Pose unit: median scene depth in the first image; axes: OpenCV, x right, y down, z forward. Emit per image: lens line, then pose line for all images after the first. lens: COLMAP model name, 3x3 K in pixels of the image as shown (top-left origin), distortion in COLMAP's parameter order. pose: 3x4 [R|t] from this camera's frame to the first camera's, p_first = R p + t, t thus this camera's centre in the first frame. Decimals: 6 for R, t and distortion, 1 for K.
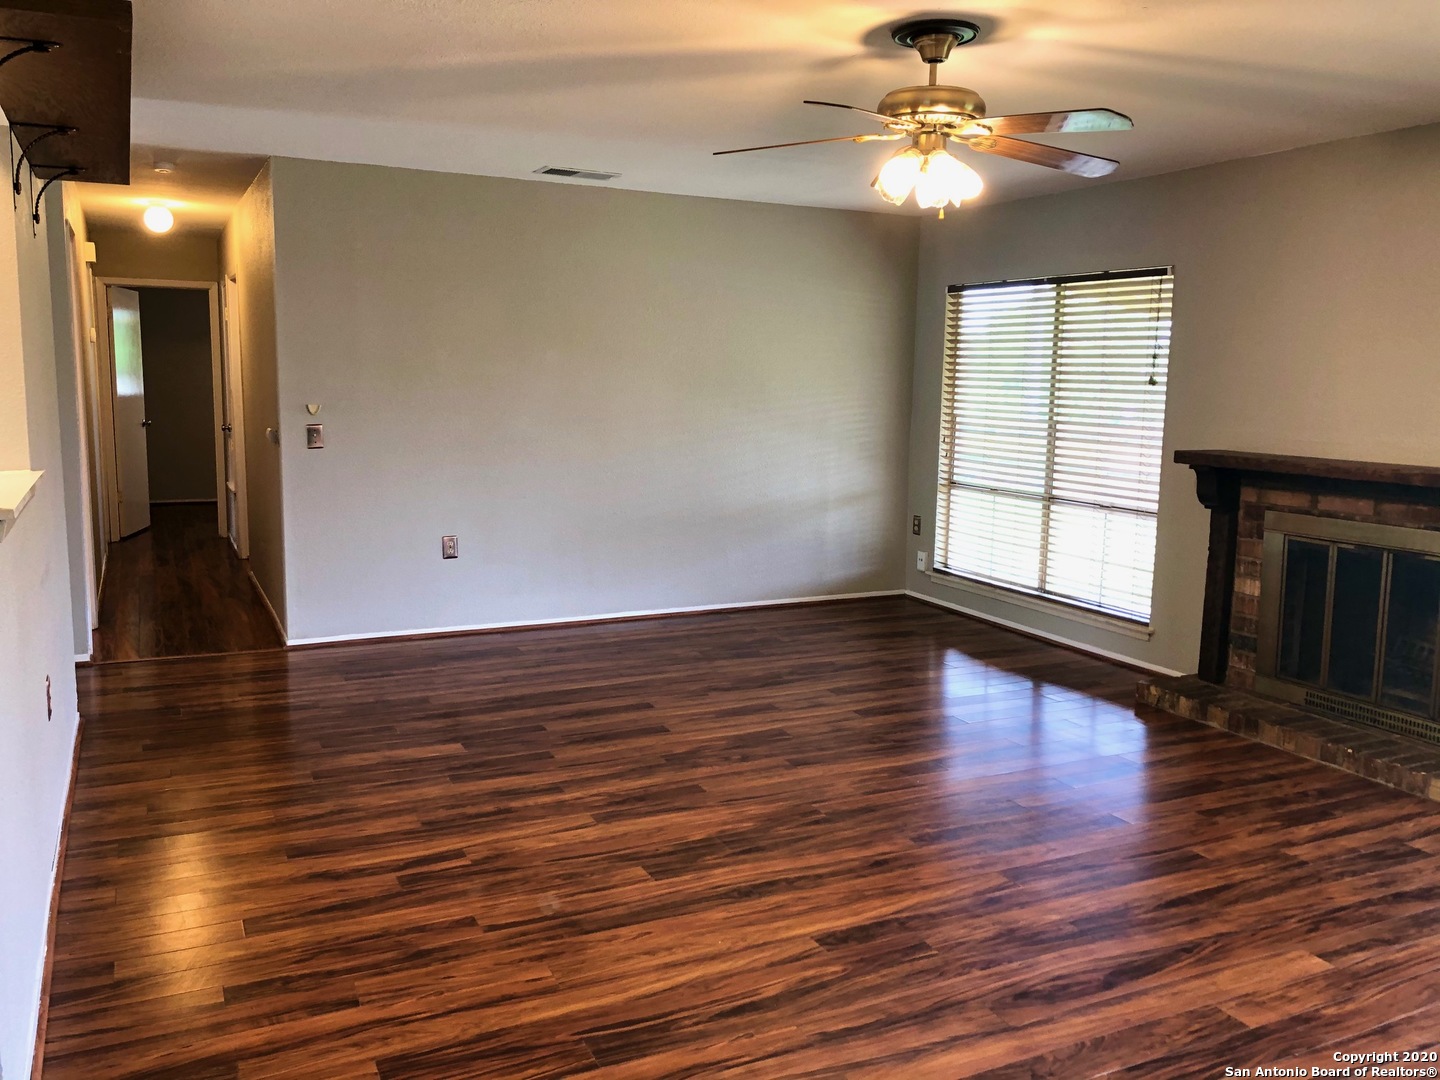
lens RADIAL K [[1177.0, 0, 726.1], [0, 1177.0, 532.5], [0, 0, 1]] dist [0.030975, -0.002917]
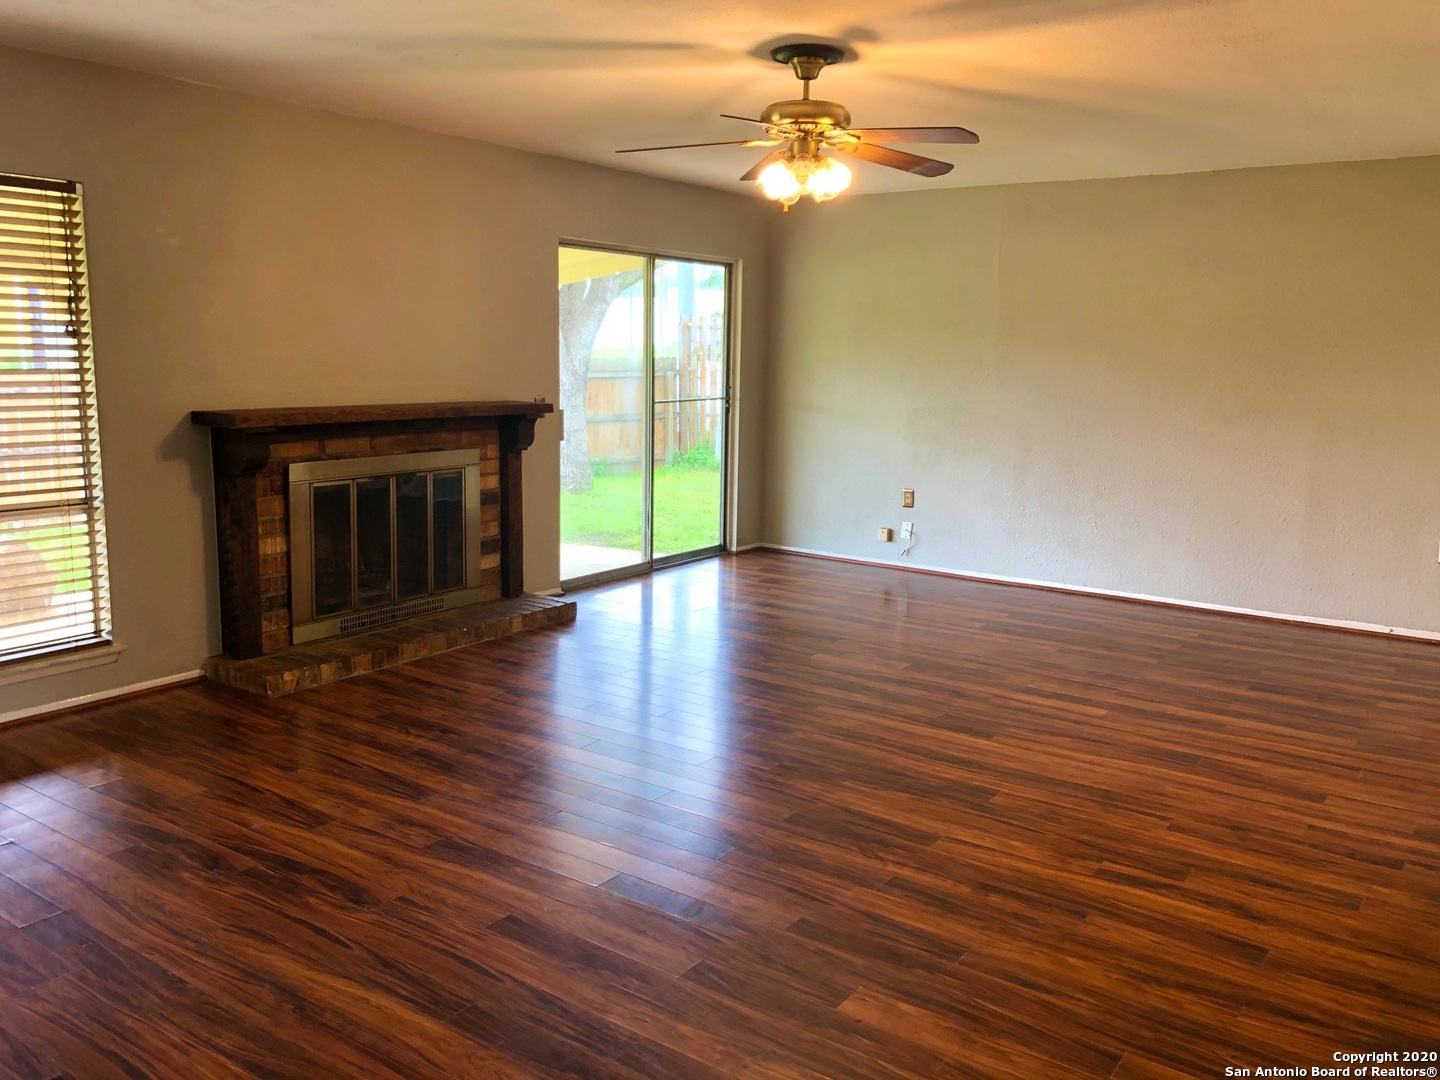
lens RADIAL K [[1177.0, 0, 726.1], [0, 1177.0, 532.5], [0, 0, 1]] dist [0.030975, -0.002917]
pose [[-0.480215, -0.167635, 0.860983, -0.829581], [0.088860, 0.967221, 0.237881, -0.235124], [-0.872638, 0.190741, -0.449578, 1.596735]]
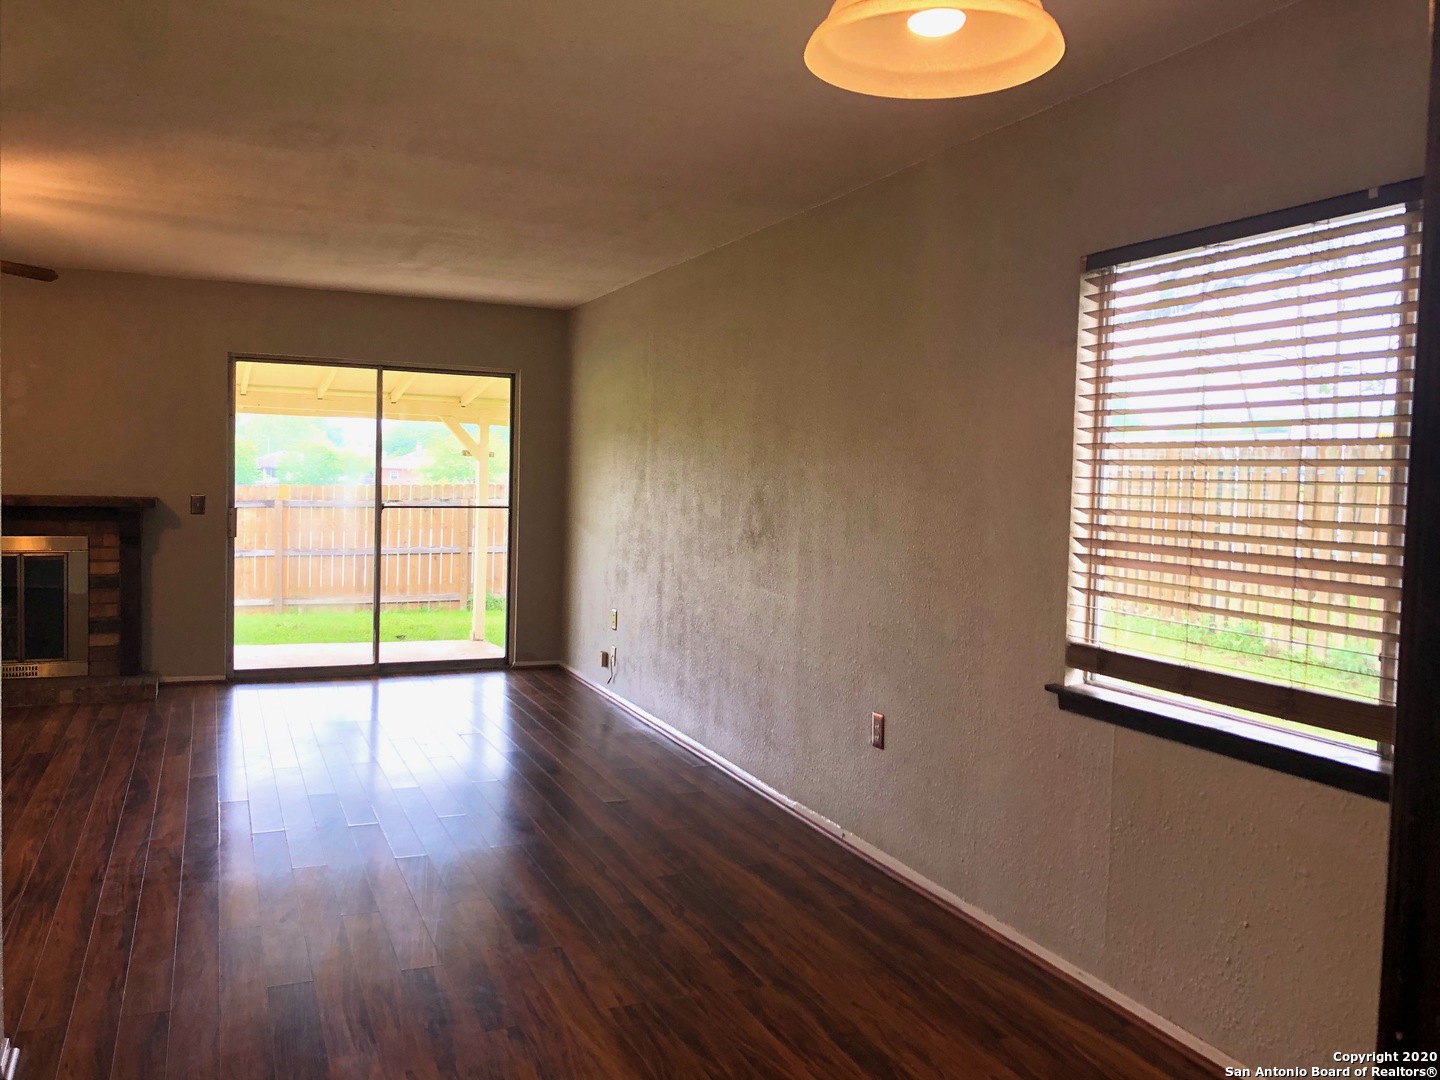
lens RADIAL K [[1177.0, 0, 726.1], [0, 1177.0, 532.5], [0, 0, 1]] dist [0.030975, -0.002917]
pose [[0.047286, -0.067651, 0.996588, -1.040464], [0.112394, 0.991728, 0.061988, 0.004350], [-0.992538, 0.109080, 0.054499, 0.025177]]
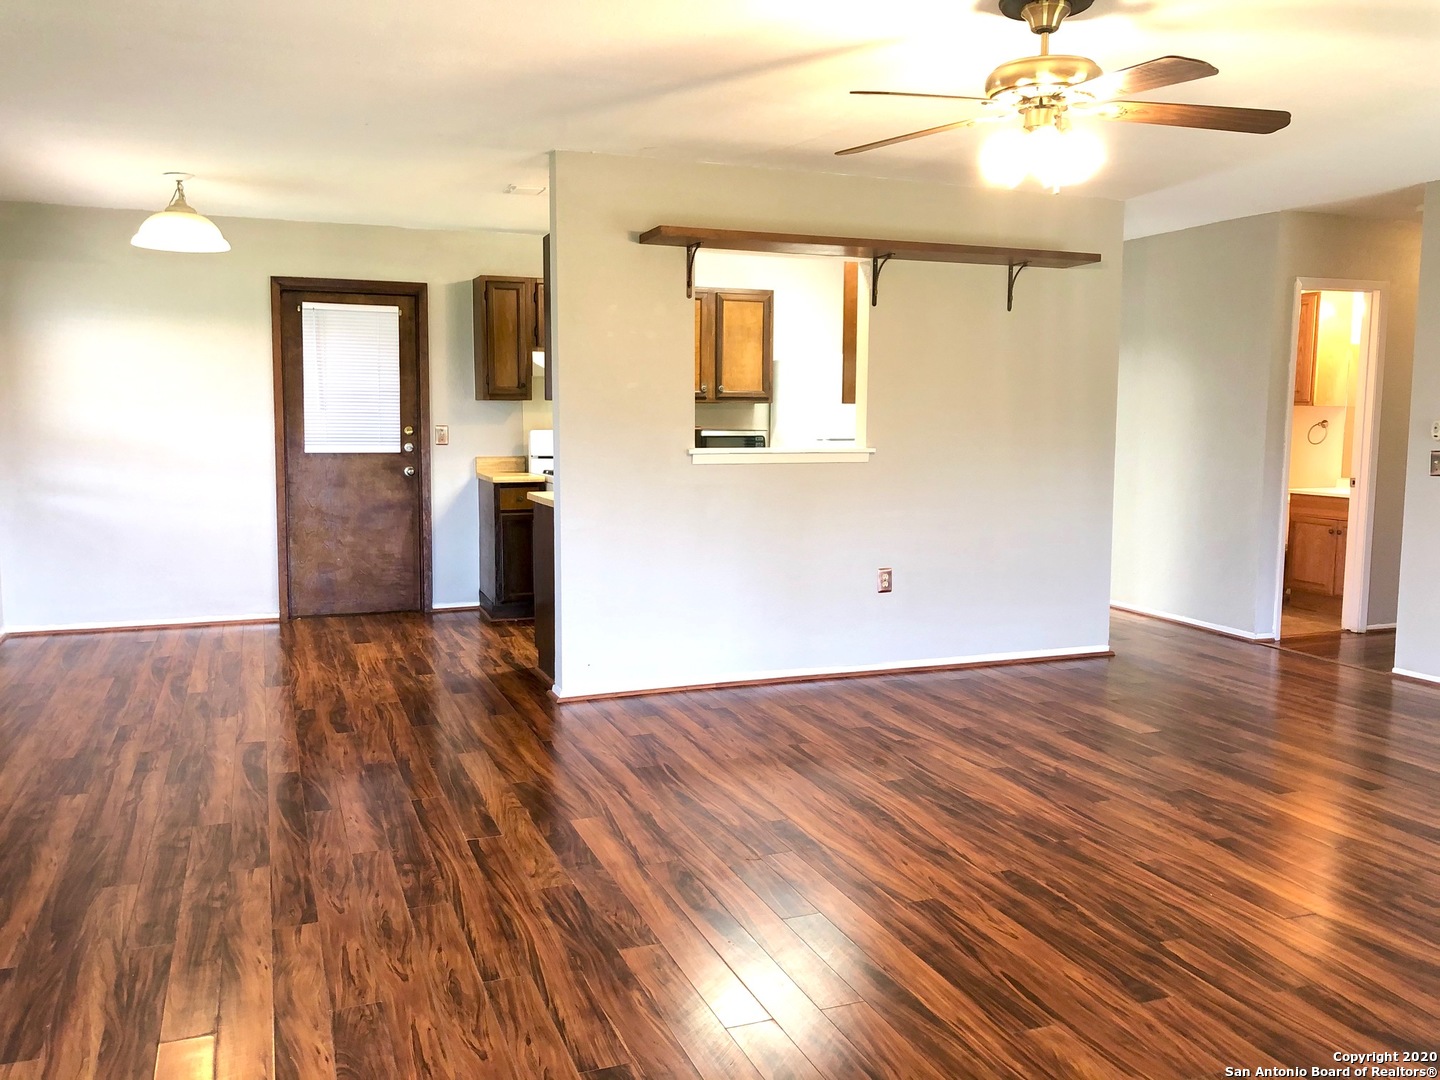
lens RADIAL K [[1177.0, 0, 726.1], [0, 1177.0, 532.5], [0, 0, 1]] dist [0.030975, -0.002917]
pose [[-0.076868, 0.085370, -0.993380, 1.094933], [-0.145764, 0.984660, 0.095900, -0.058423], [0.986329, 0.152171, -0.063244, 0.820759]]
